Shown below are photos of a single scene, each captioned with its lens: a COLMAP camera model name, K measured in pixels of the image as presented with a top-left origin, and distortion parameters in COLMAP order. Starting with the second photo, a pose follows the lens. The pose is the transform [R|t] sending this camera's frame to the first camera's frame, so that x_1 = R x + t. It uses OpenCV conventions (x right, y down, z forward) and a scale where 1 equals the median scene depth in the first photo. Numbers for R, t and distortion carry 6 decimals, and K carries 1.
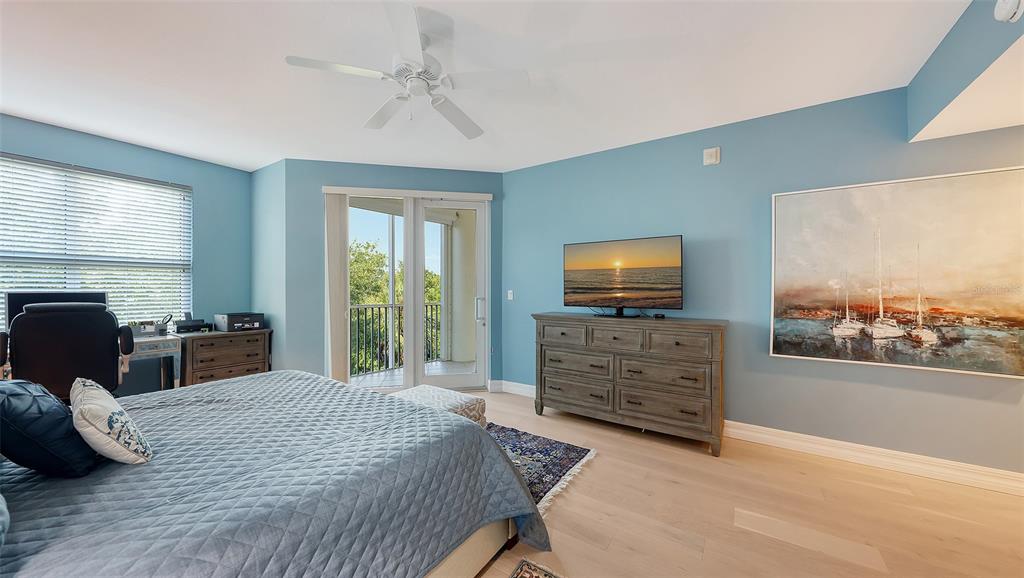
lens RADIAL K [[358.9, 0, 511.1], [0, 358.9, 286.6], [0, 0, 1]] dist [0.010178, -0.000331]
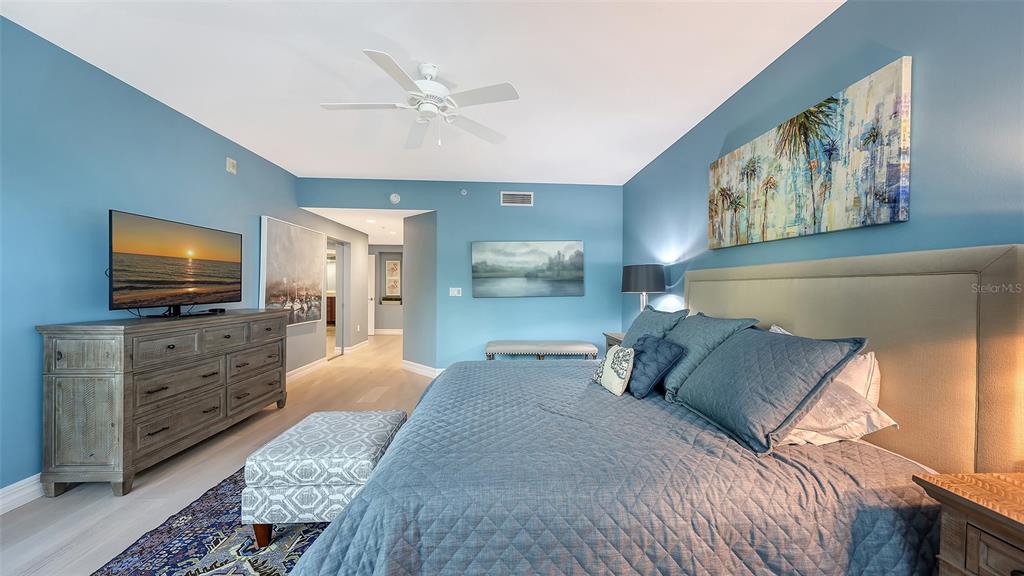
lens RADIAL K [[358.9, 0, 510.6], [0, 358.9, 287.0], [0, 0, 1]] dist [0.010178, -0.000331]
pose [[-0.571259, -0.005400, 0.820752, -0.822597], [-0.000815, 0.999982, 0.006013, 0.010488], [-0.820769, 0.002766, -0.571253, 0.870487]]
